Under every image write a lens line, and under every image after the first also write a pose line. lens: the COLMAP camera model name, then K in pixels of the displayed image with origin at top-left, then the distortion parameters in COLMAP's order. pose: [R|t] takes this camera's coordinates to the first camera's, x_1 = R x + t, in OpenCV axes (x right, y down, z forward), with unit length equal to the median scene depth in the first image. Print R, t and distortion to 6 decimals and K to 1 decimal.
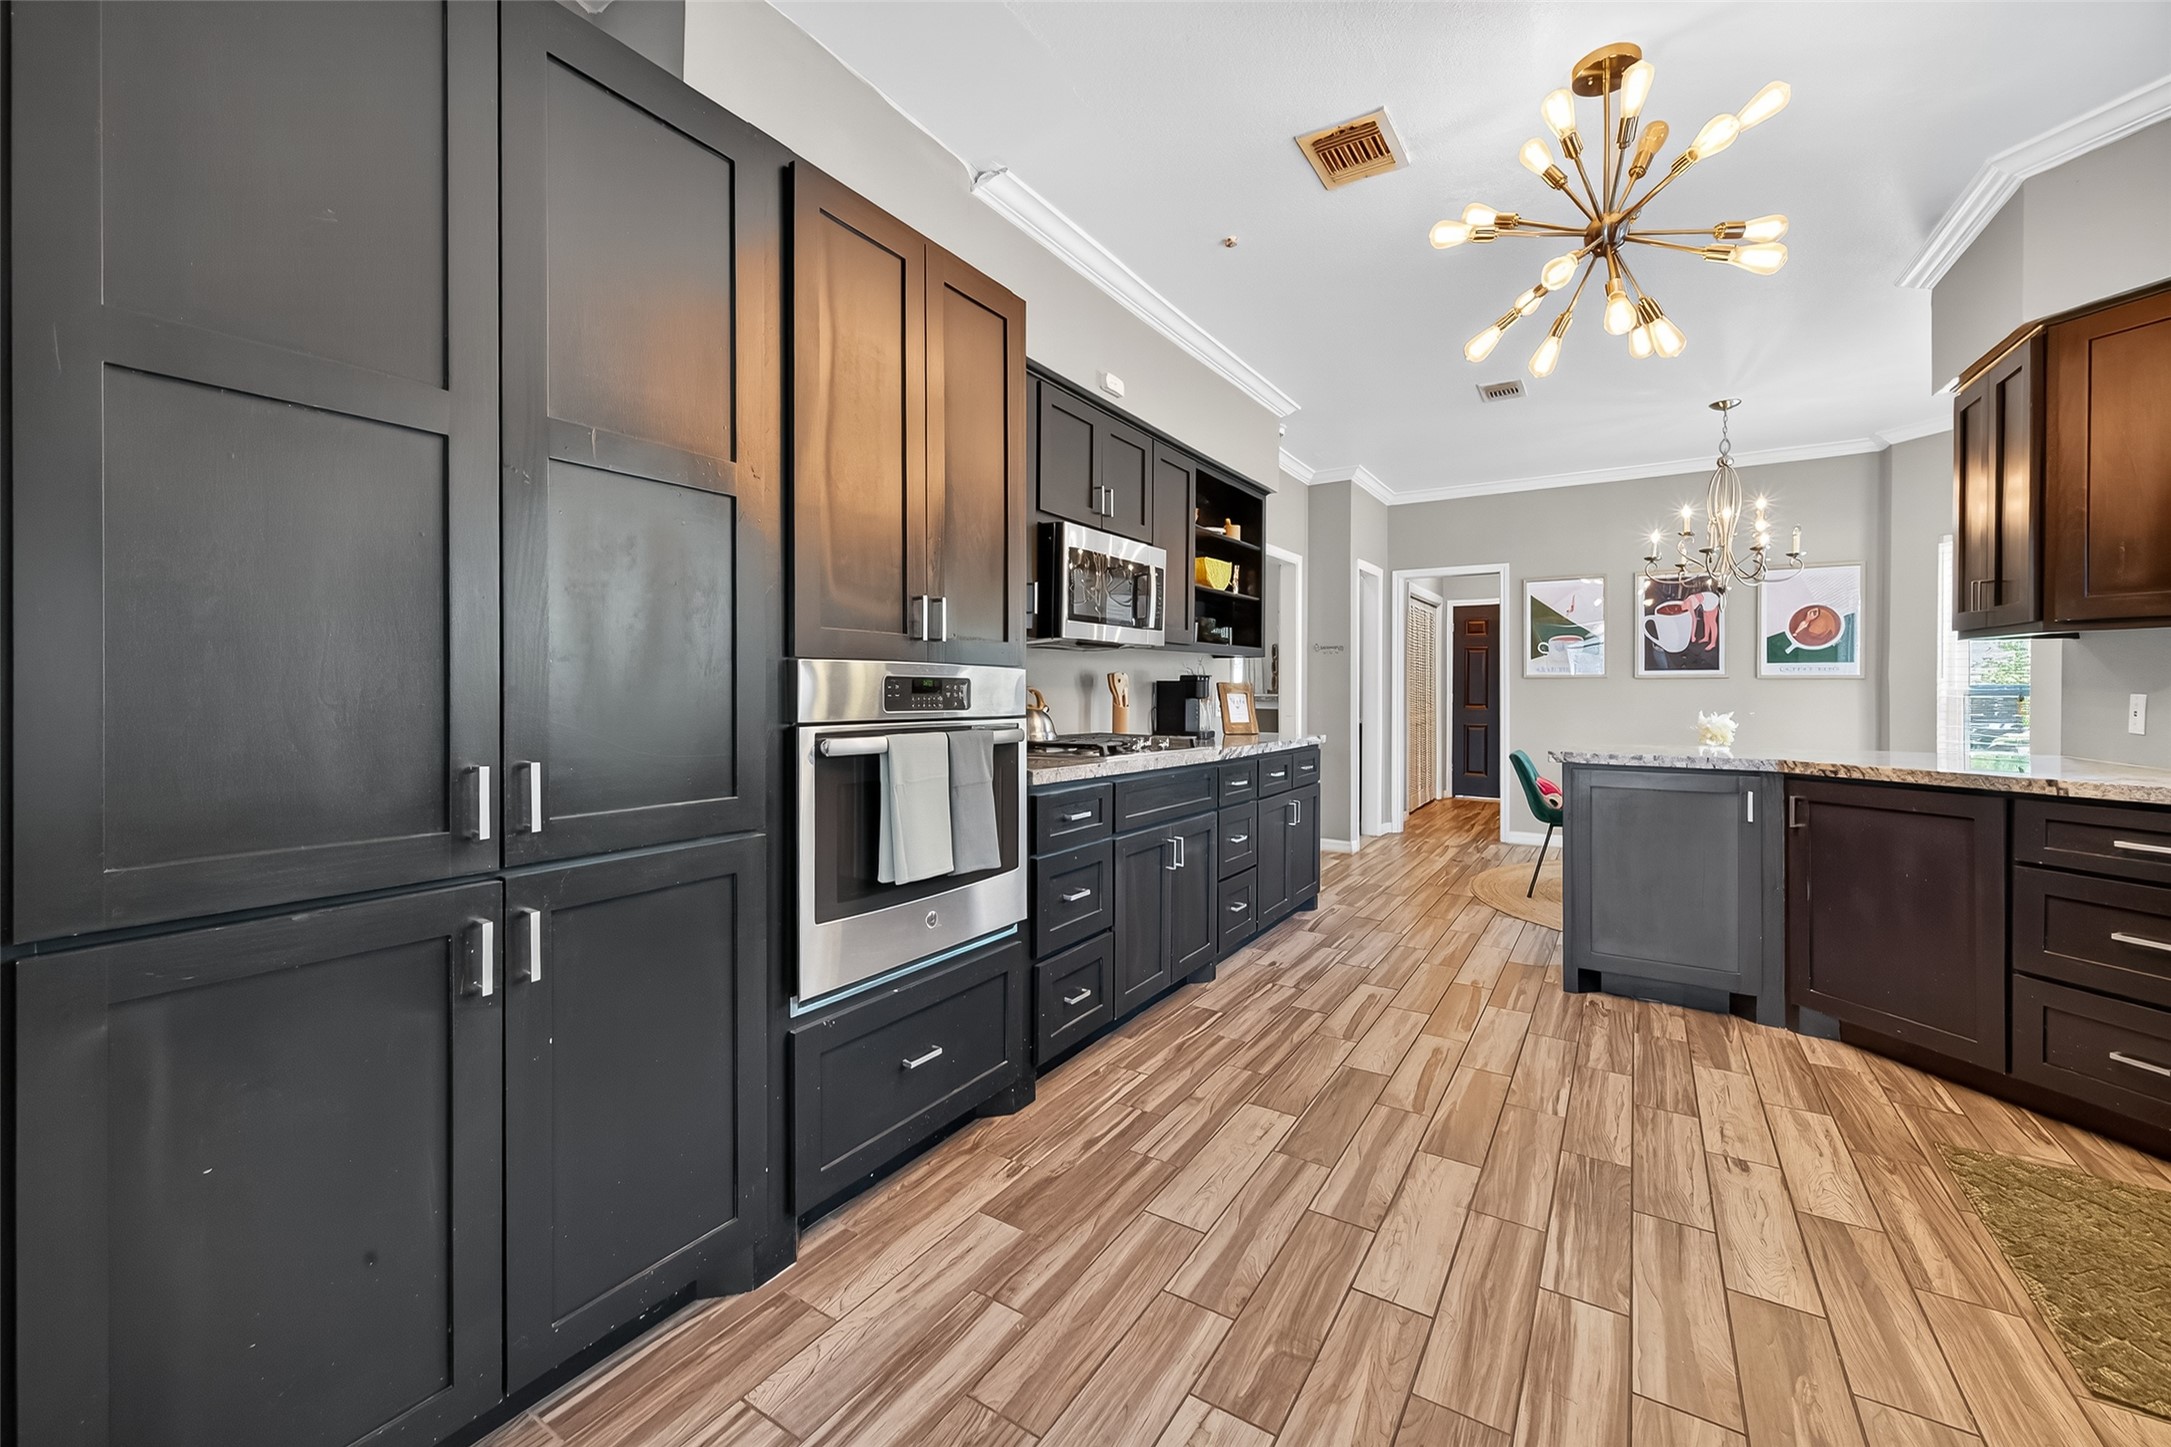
lens RADIAL K [[856.5, 0, 1094.1], [0, 856.5, 693.5], [0, 0, 1]] dist [-0.001219, -0.000622]
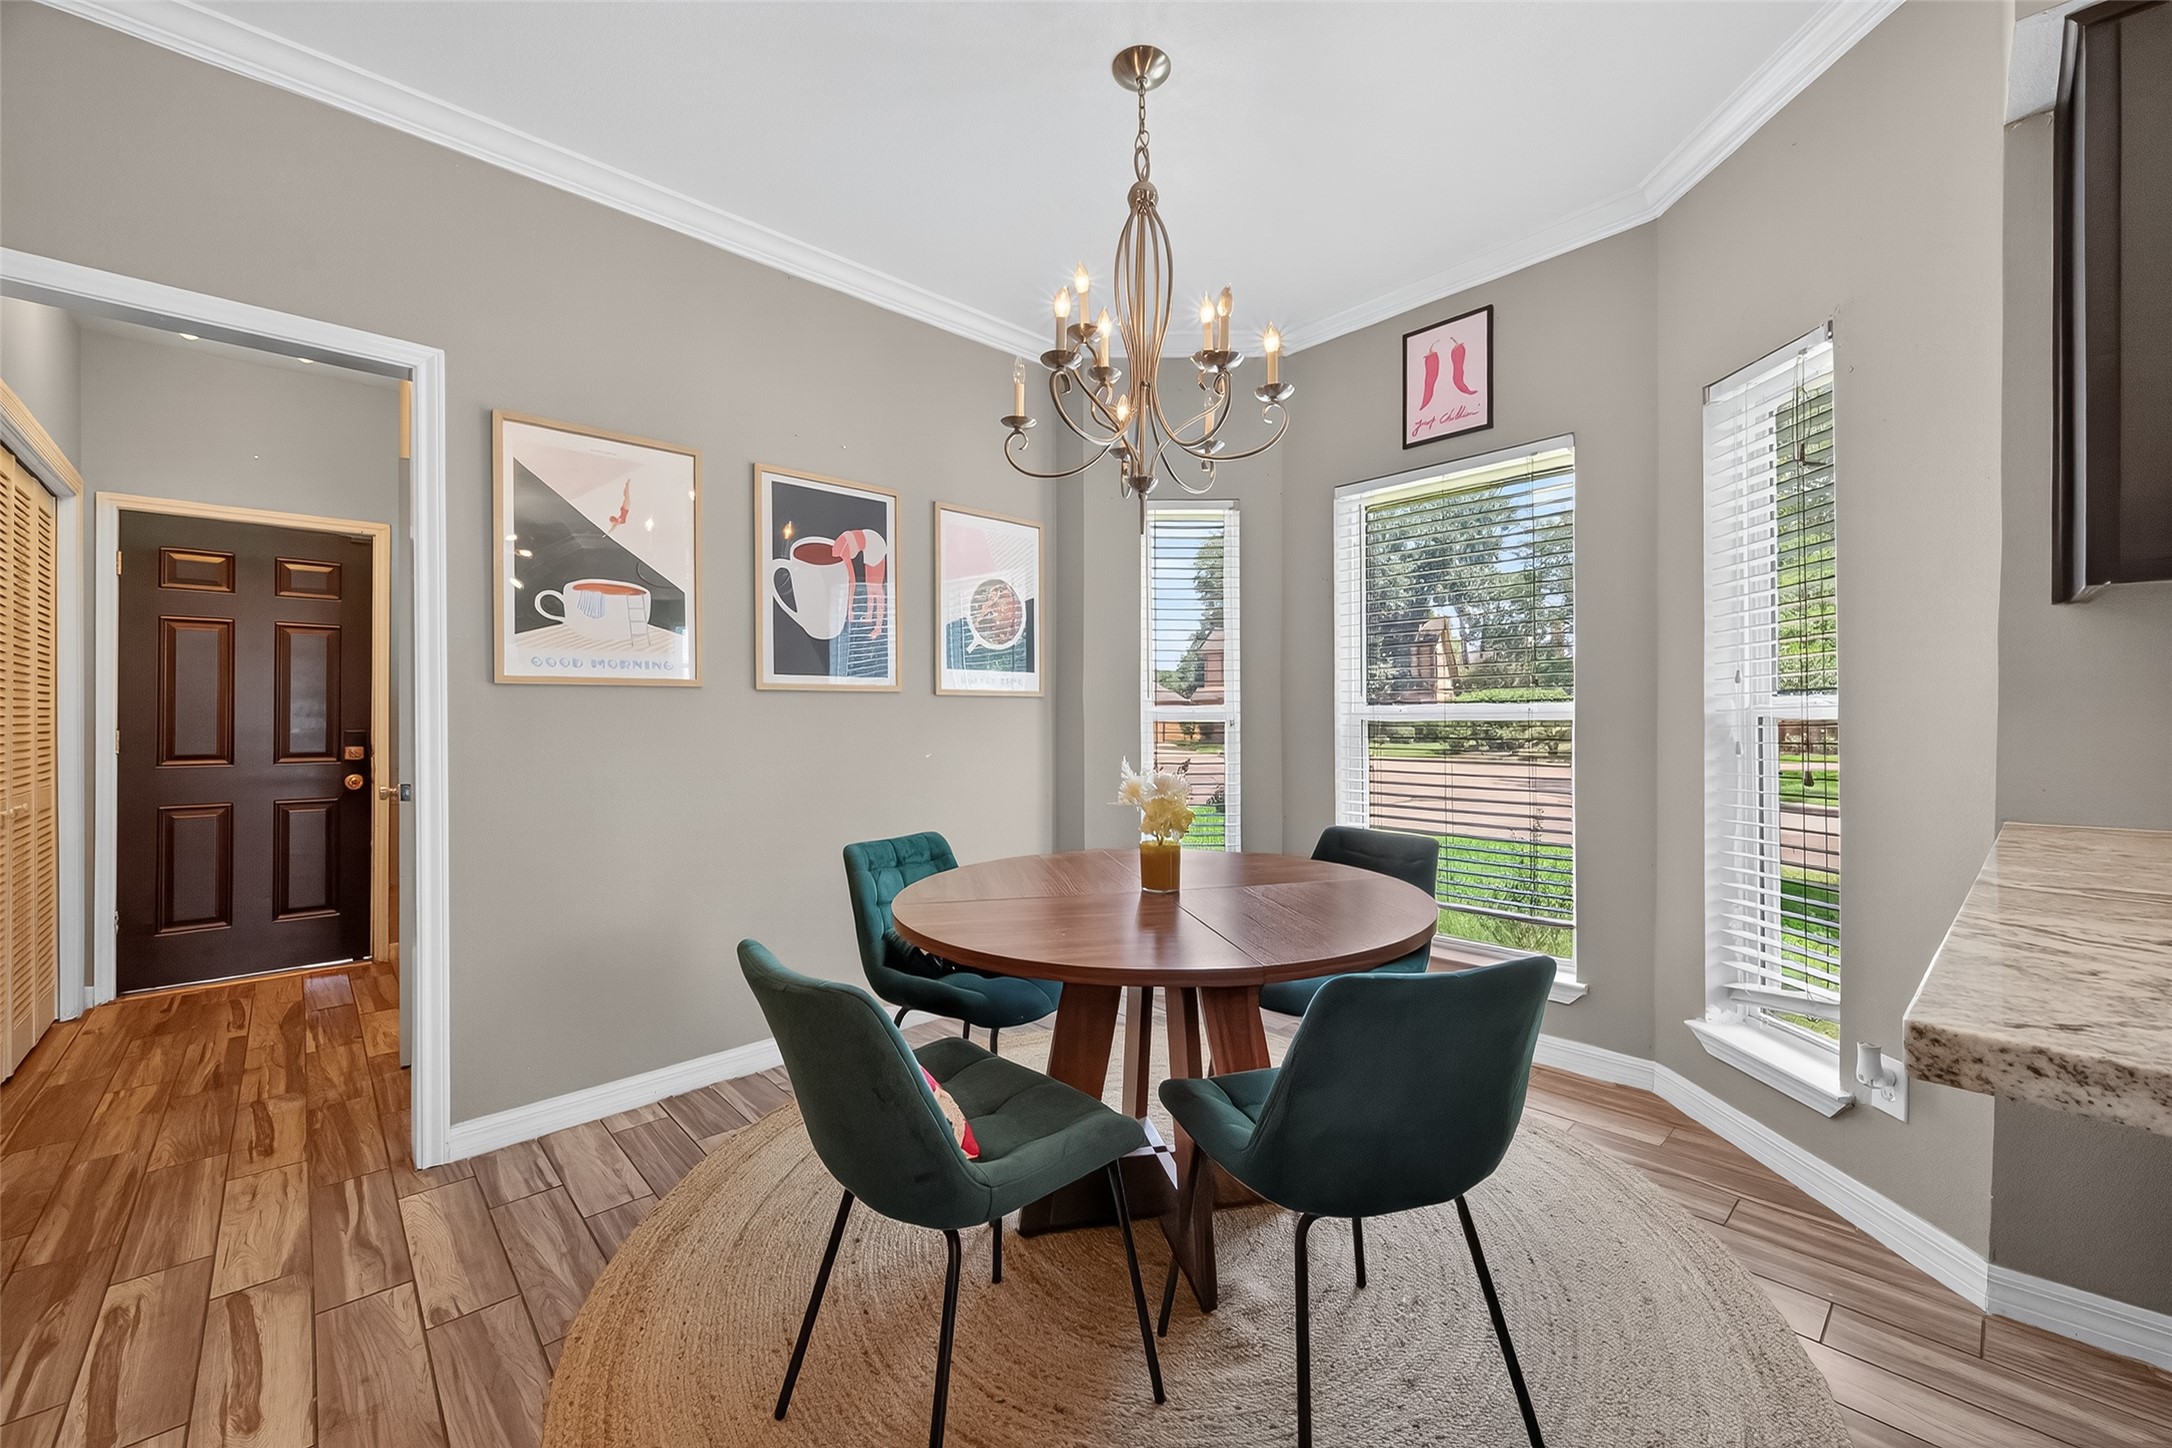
lens RADIAL K [[843.5, 0, 1073.3], [0, 843.5, 710.9], [0, 0, 1]] dist [-0.000929, -0.000544]
pose [[0.249656, 0.005767, 0.968317, 0.496258], [0.013161, 0.999870, -0.009348, -0.000389], [-0.968245, 0.015078, 0.249548, 1.523488]]
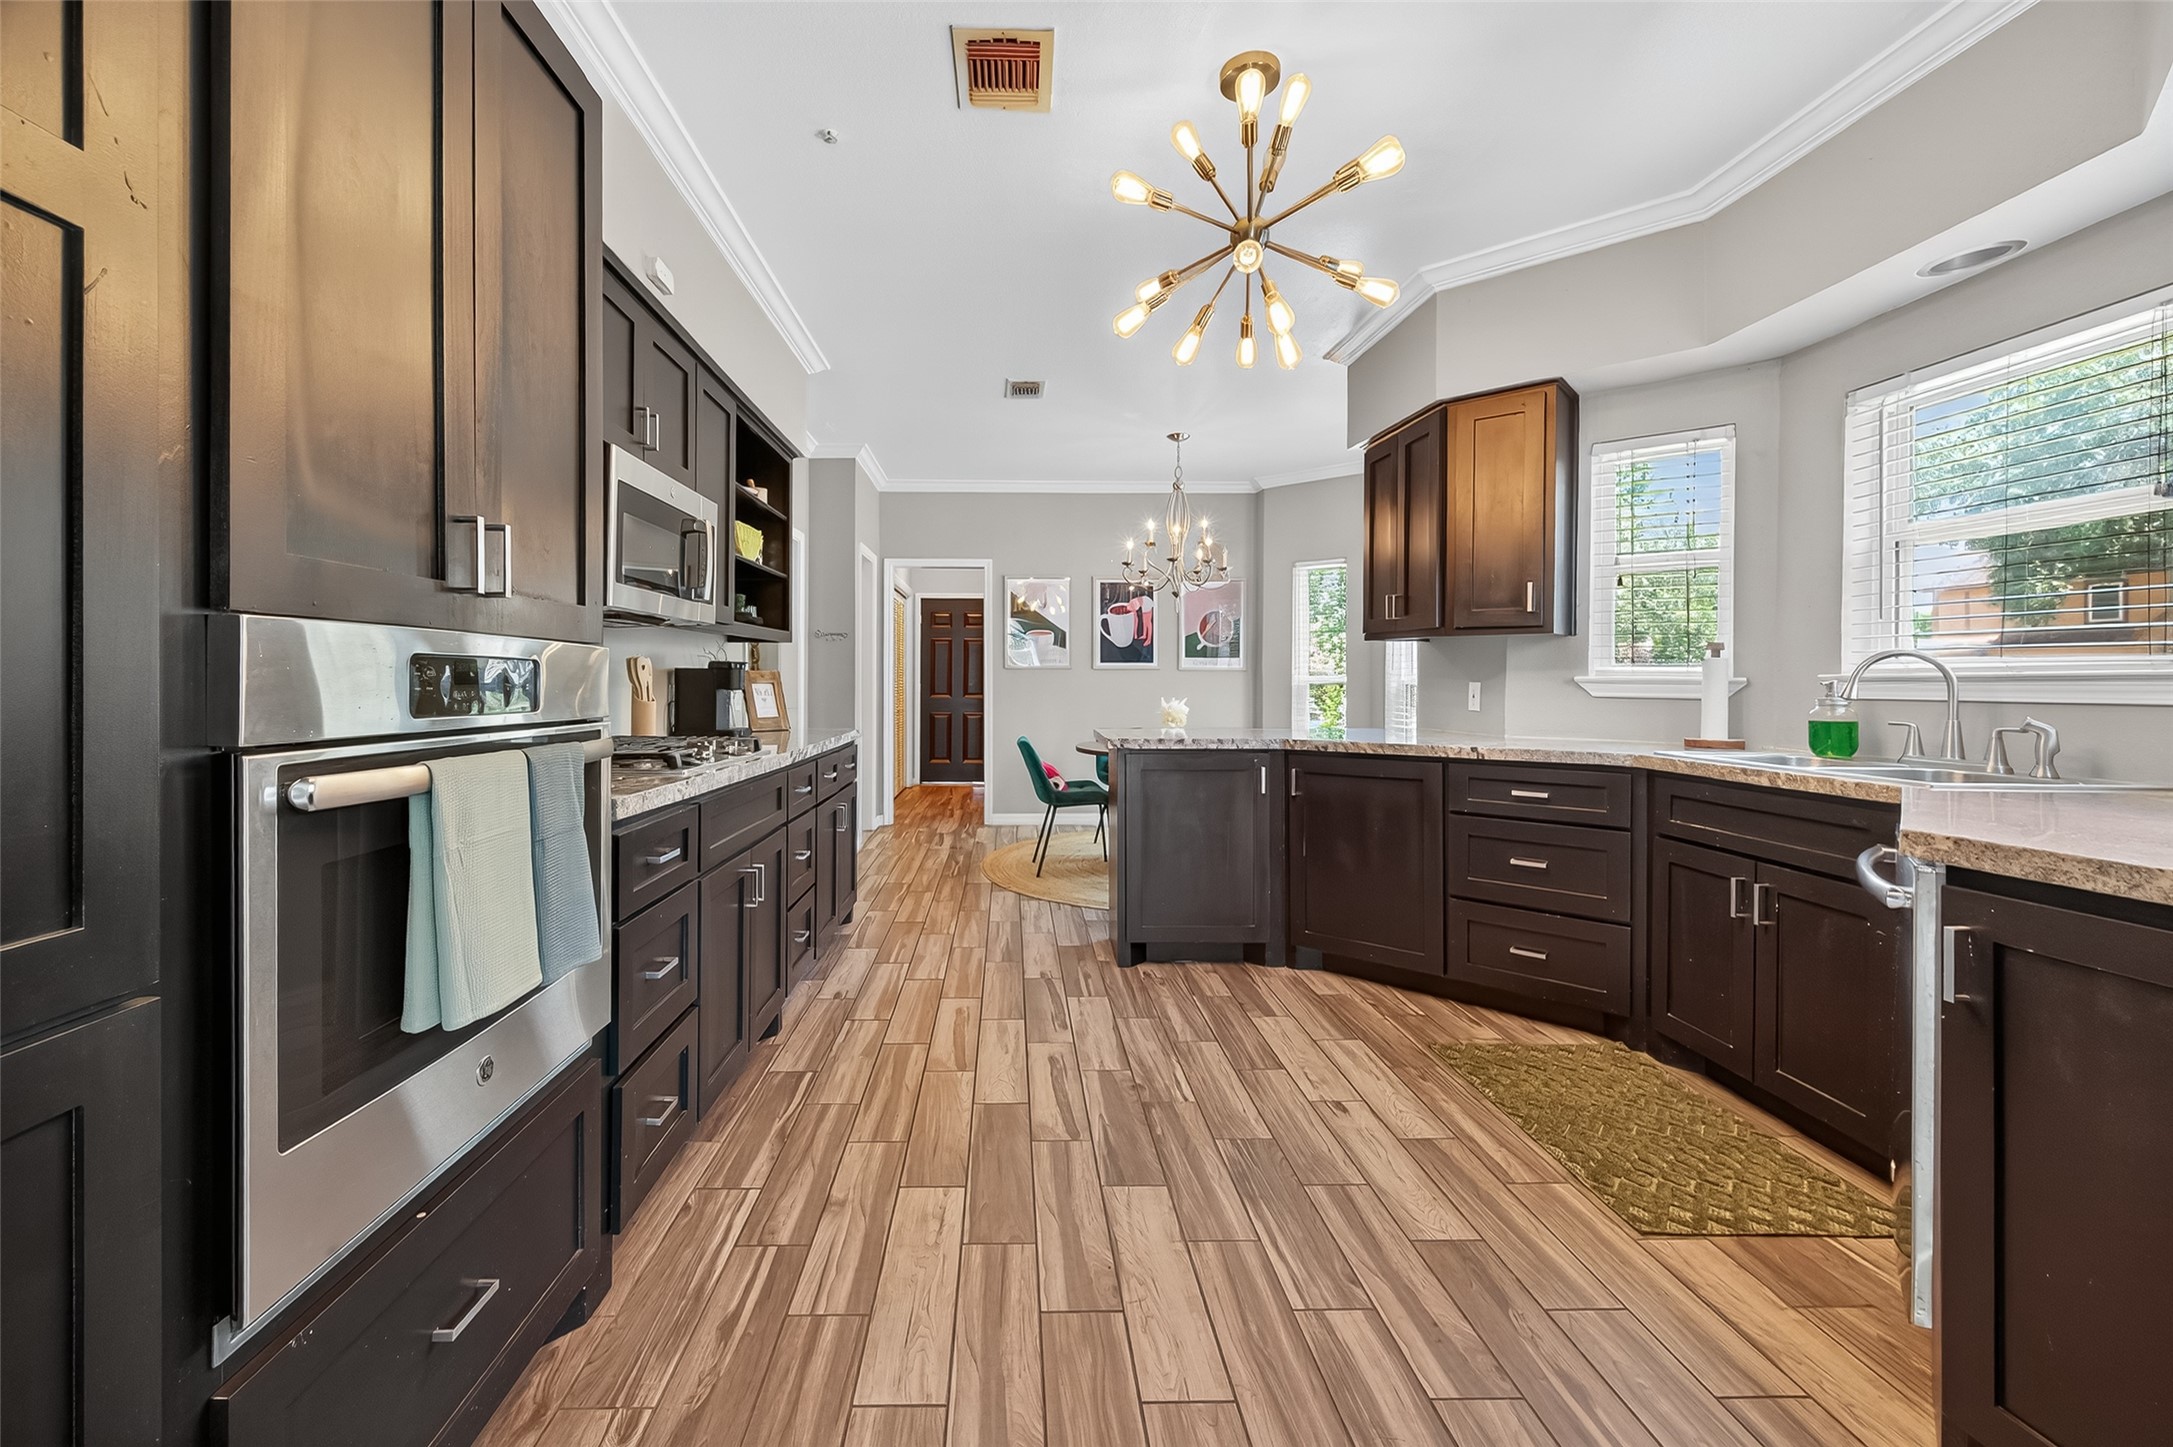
lens RADIAL K [[858.2, 0, 1022.6], [0, 858.2, 680.0], [0, 0, 1]] dist [0.001627, -0.000247]
pose [[0.833426, -0.000823, 0.552631, -0.153426], [0.003149, 0.999990, -0.003259, -0.000290], [-0.552623, 0.004456, 0.833420, 0.224492]]
